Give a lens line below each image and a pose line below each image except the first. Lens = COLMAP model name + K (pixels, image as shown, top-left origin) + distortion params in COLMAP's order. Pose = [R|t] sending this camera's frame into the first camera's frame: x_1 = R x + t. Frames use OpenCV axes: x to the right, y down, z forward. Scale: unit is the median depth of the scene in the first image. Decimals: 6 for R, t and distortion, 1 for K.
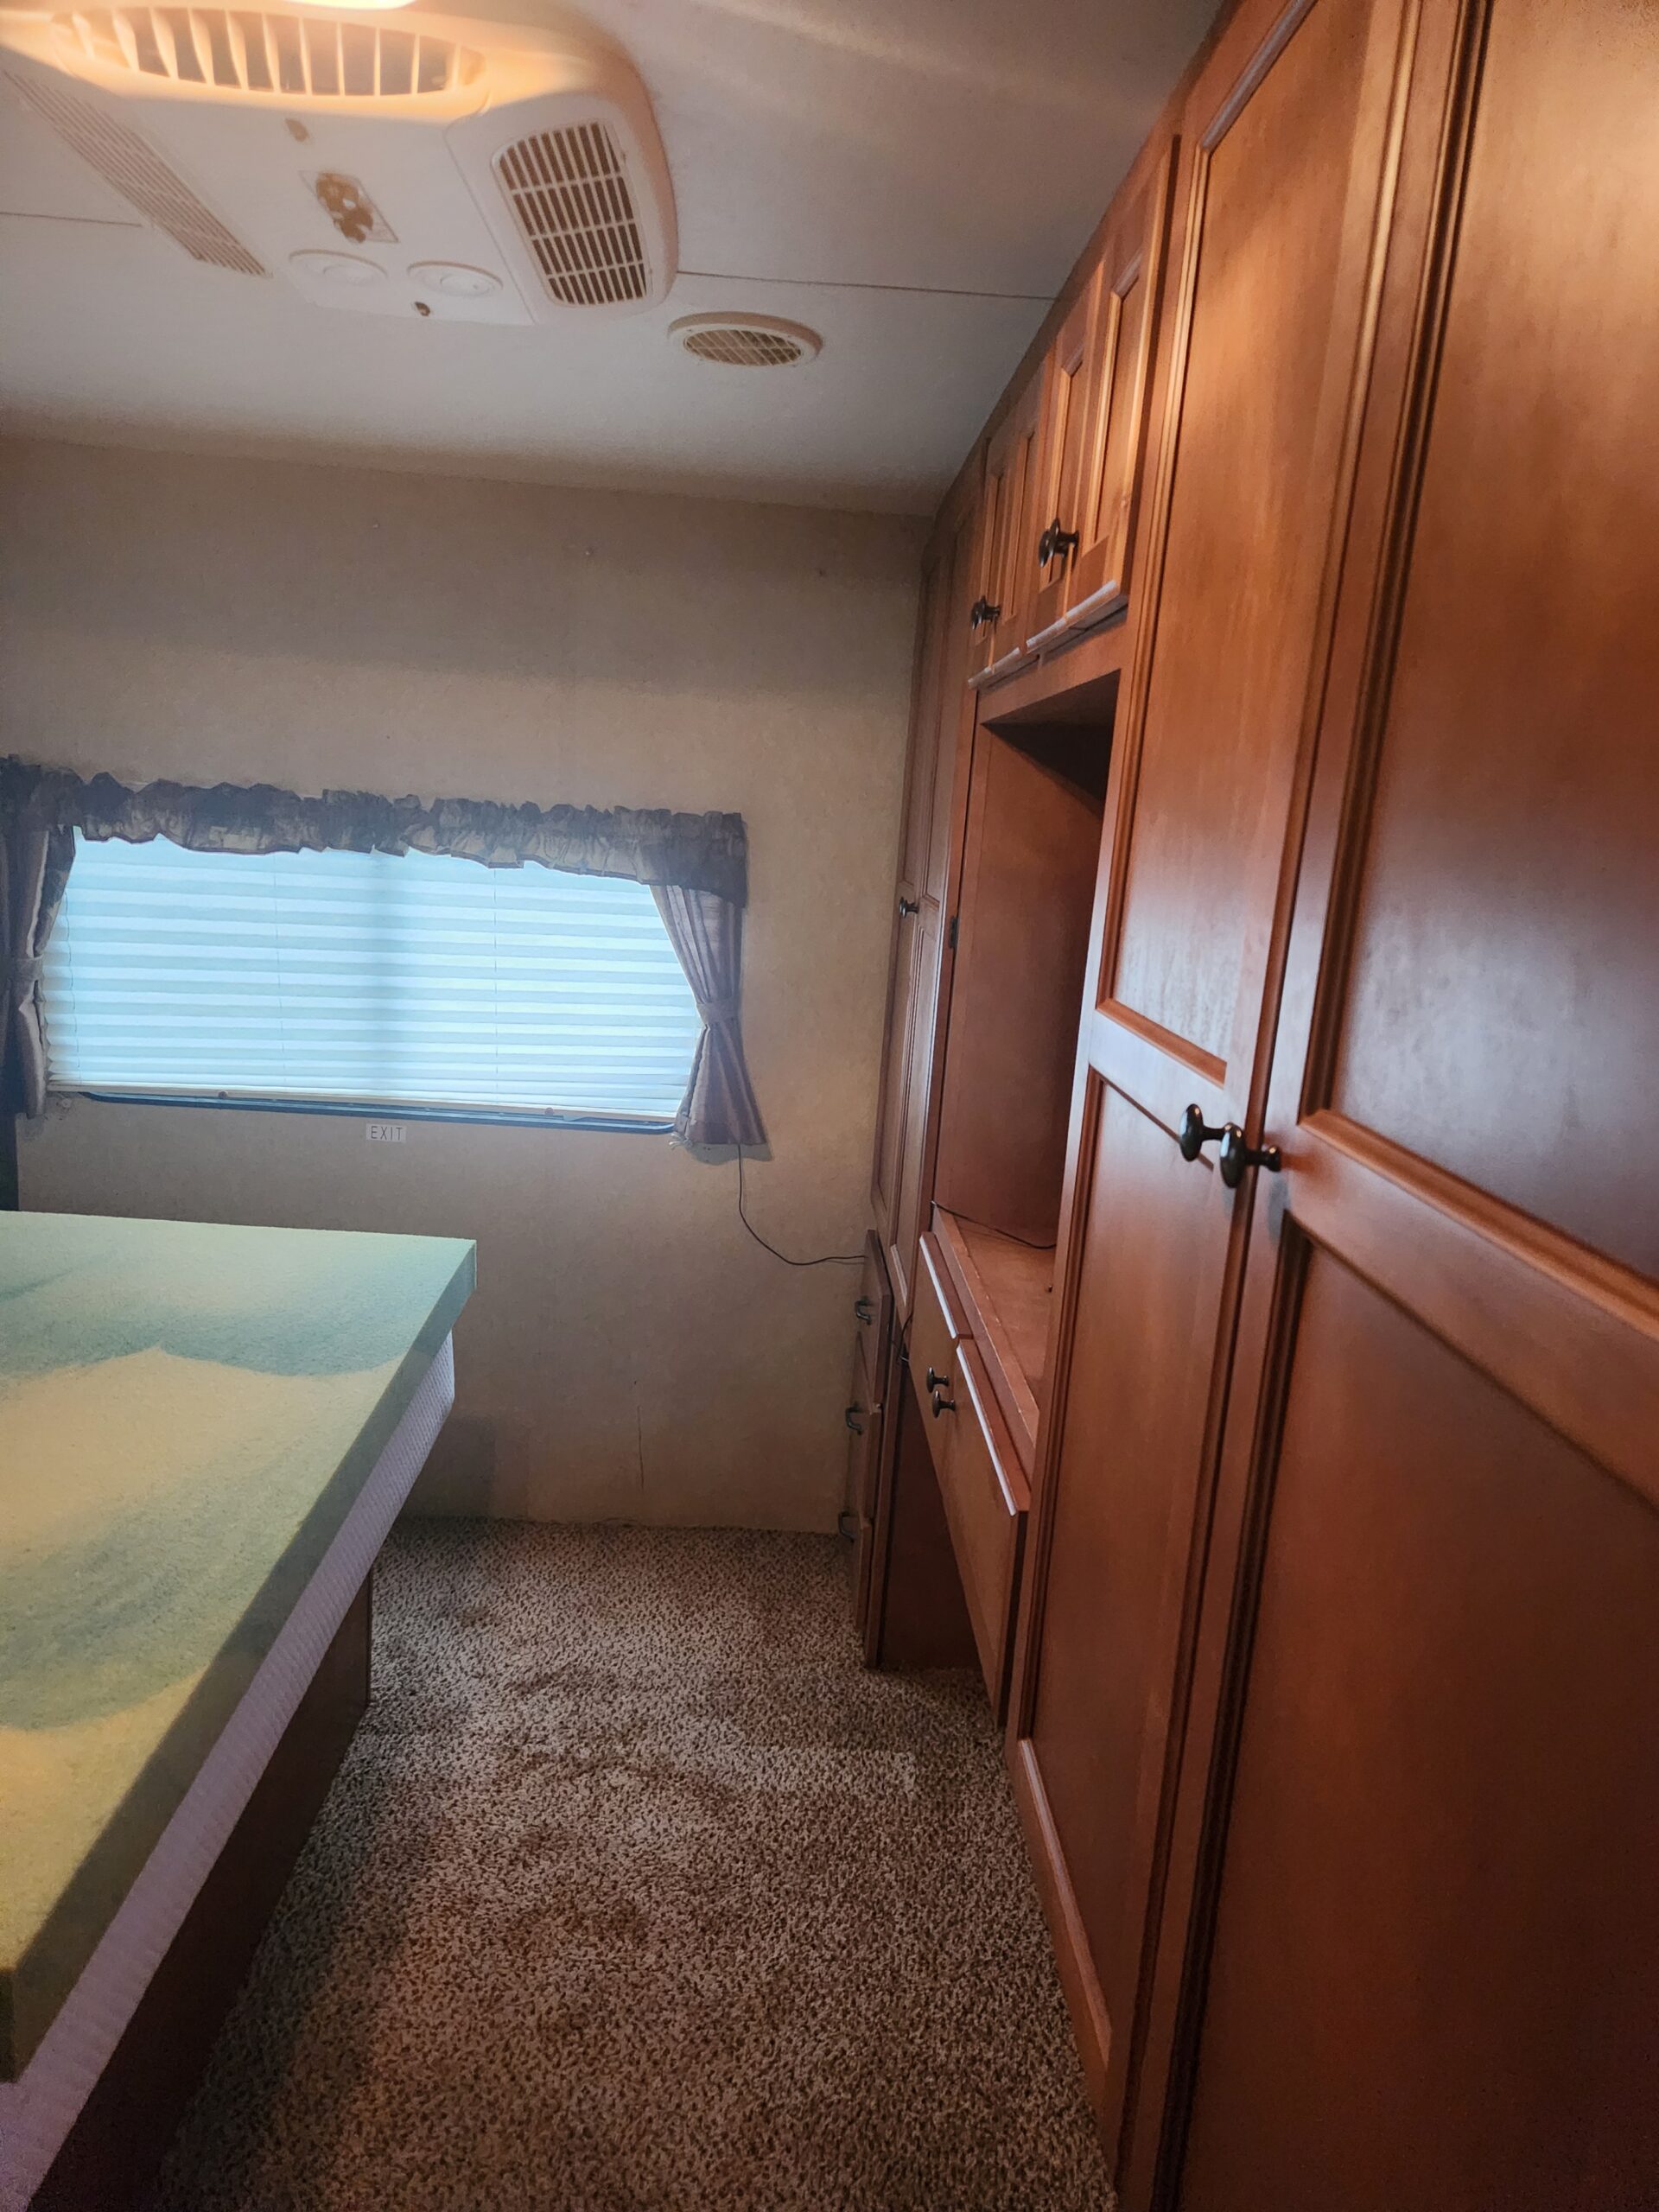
lens RADIAL K [[1488.1, 0, 819.7], [0, 1488.1, 1122.7], [0, 0, 1]] dist [0.085920, -0.084382]
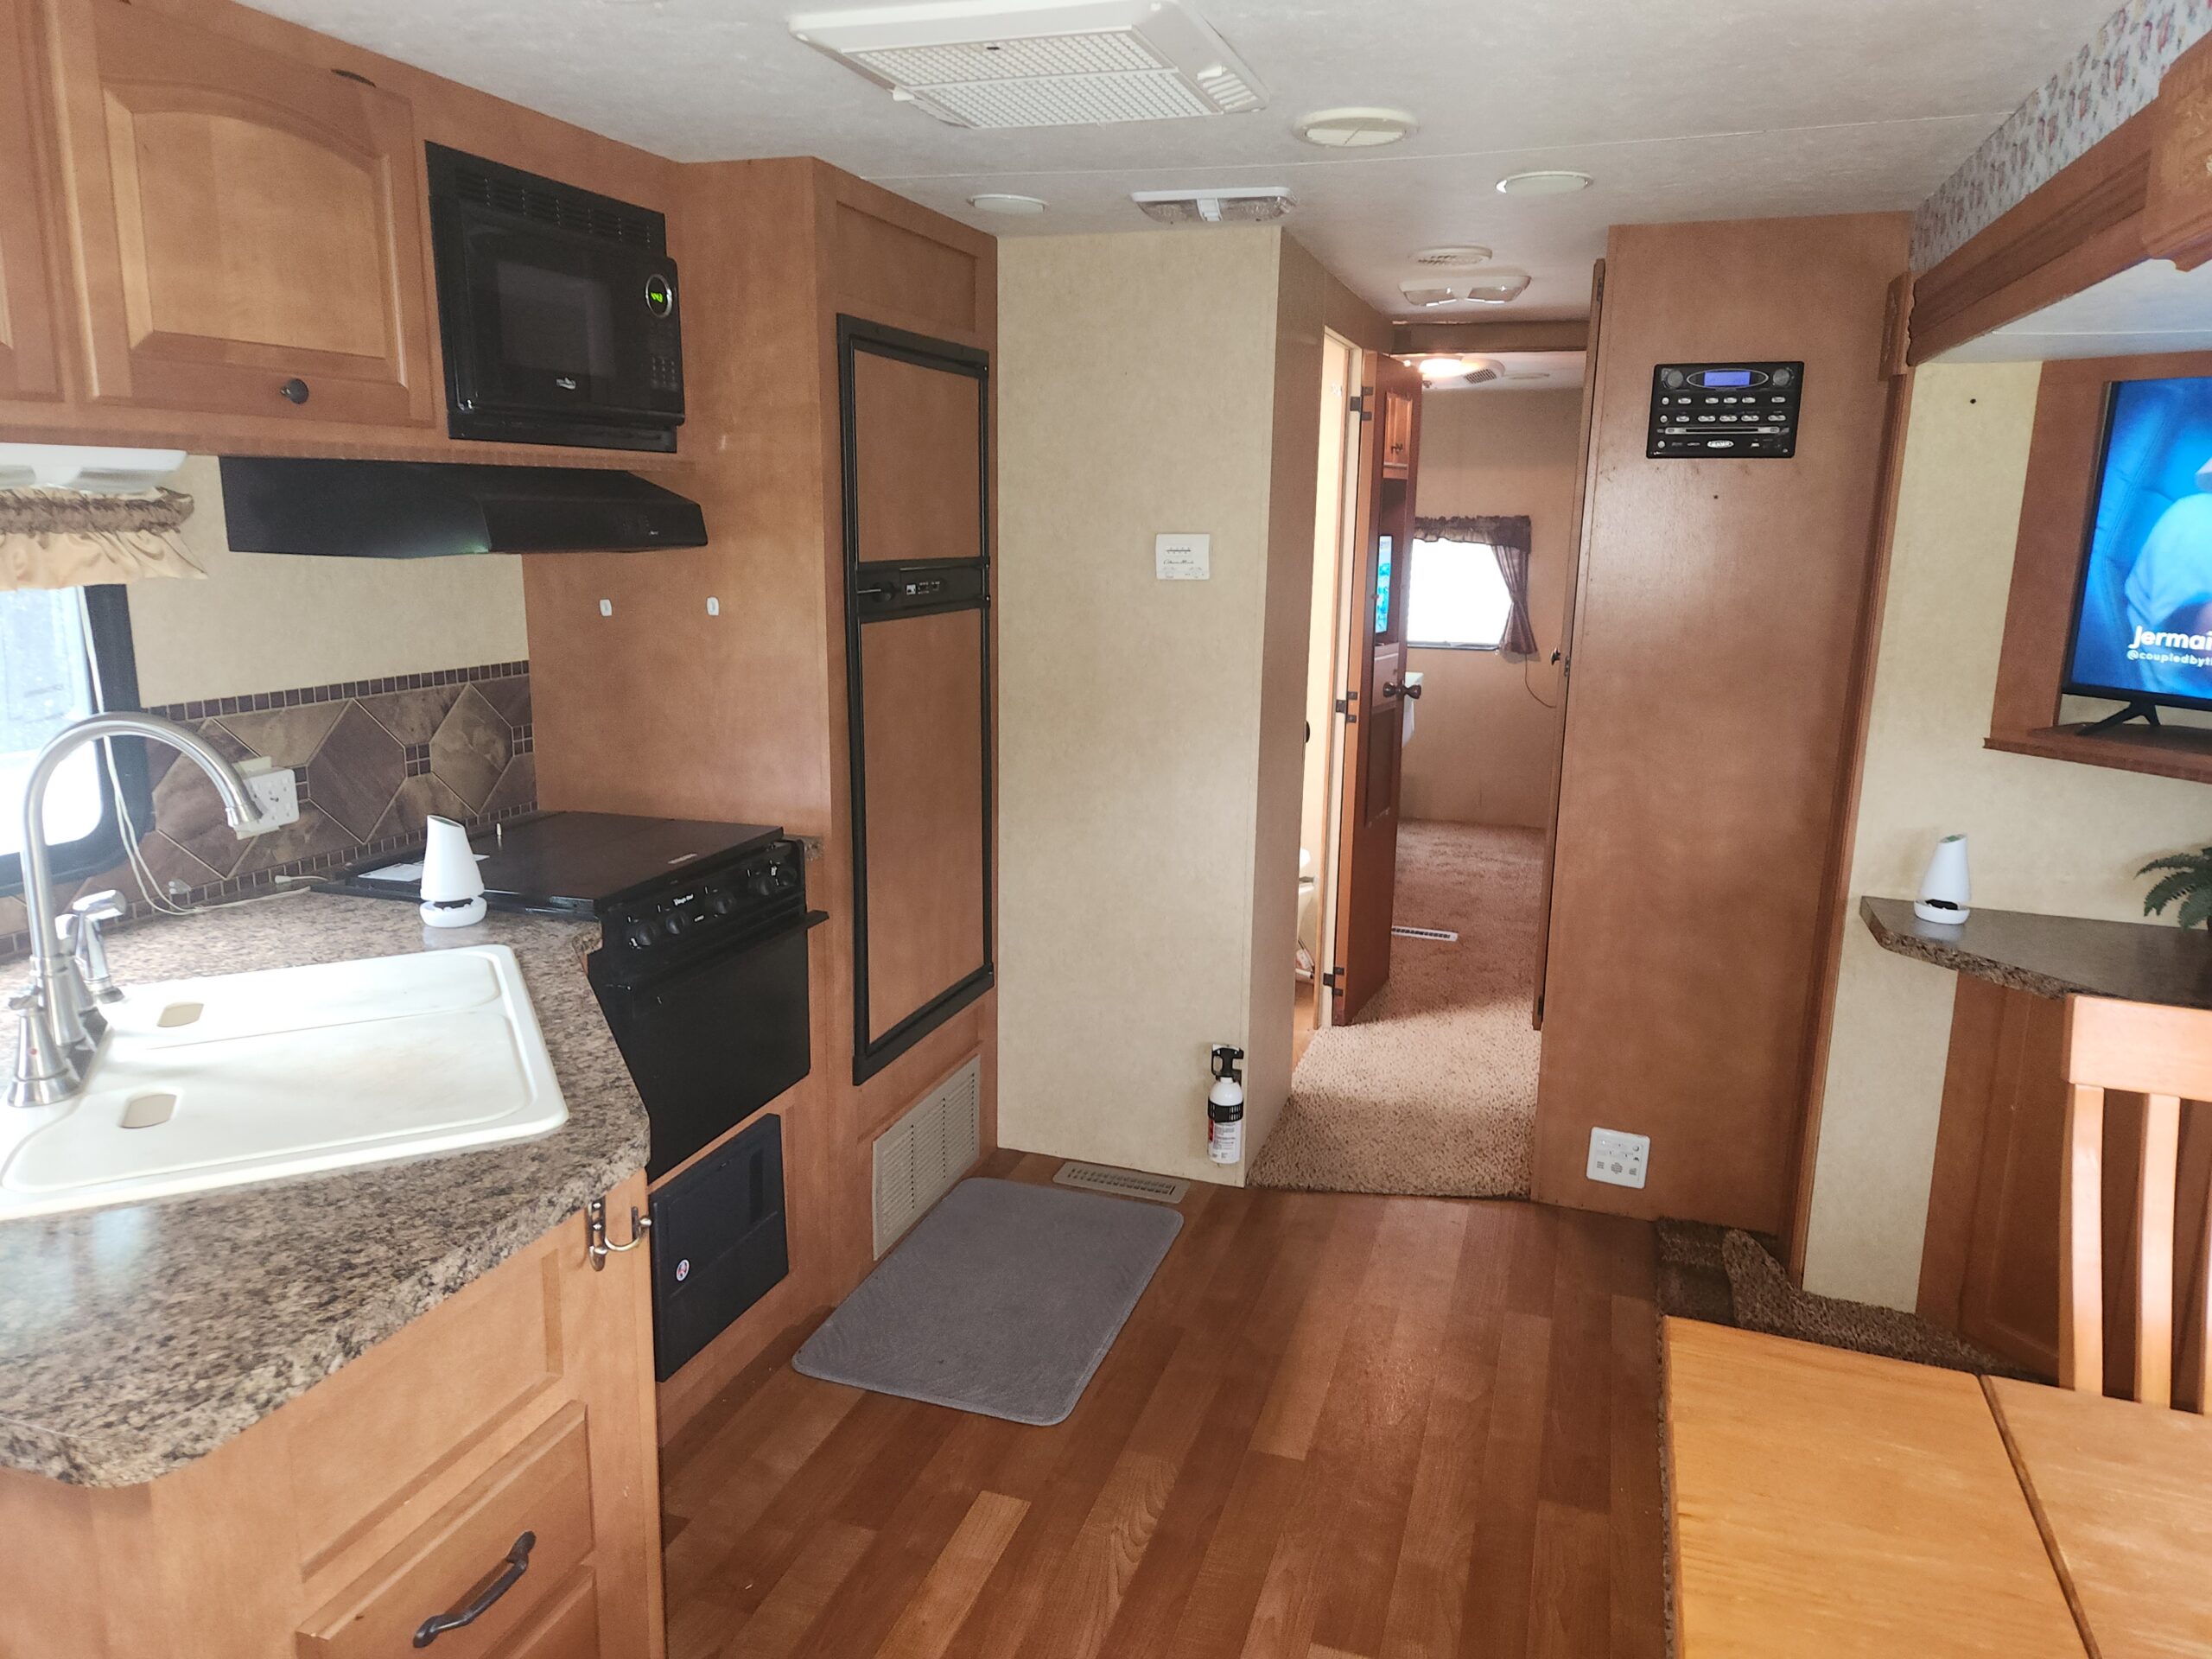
lens RADIAL K [[1475.4, 0, 1108.4], [0, 1475.4, 807.4], [0, 0, 1]] dist [0.082411, -0.071947]
pose [[0.936649, 0.015874, -0.349908, 0.160145], [-0.024741, 0.999476, -0.020885, 0.334891], [0.349393, 0.028219, 0.936551, -1.493208]]
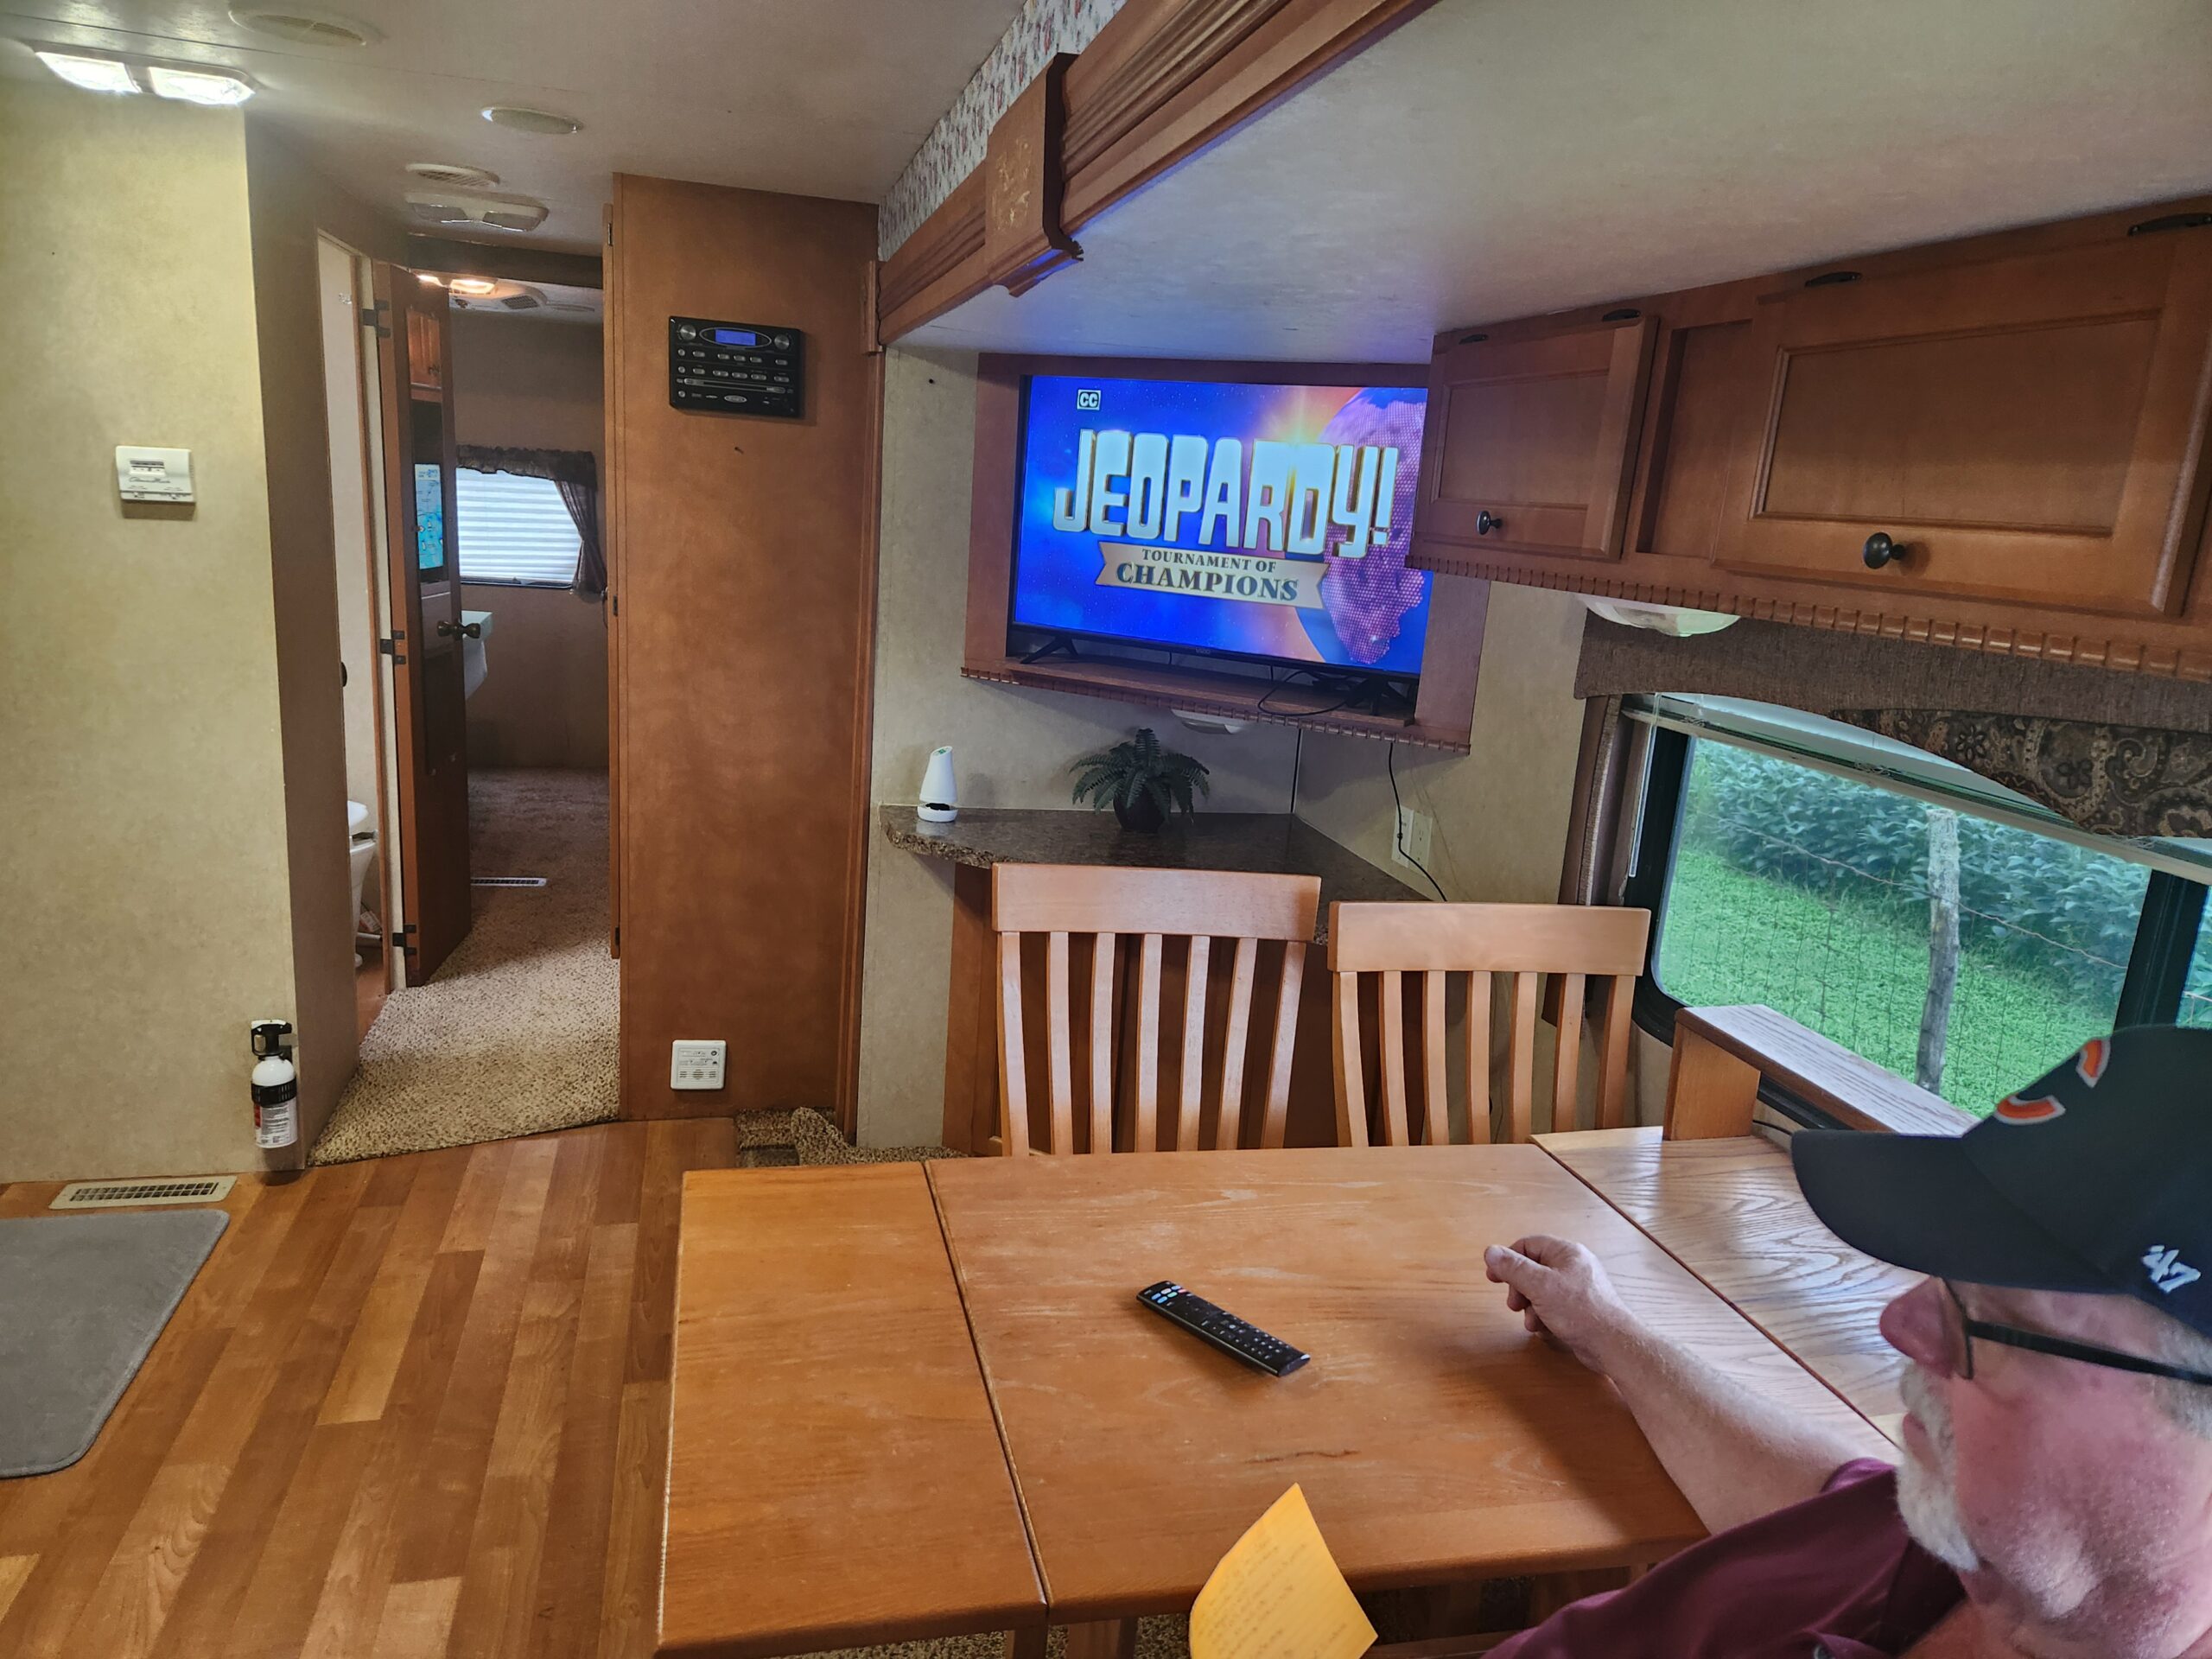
lens RADIAL K [[1479.0, 0, 1101.6], [0, 1479.0, 835.0], [0, 0, 1]] dist [0.082346, -0.072078]
pose [[0.975780, -0.051553, 0.212592, 0.201867], [0.043748, 0.998190, 0.041259, 0.343523], [-0.214334, -0.030959, 0.976270, -1.543253]]
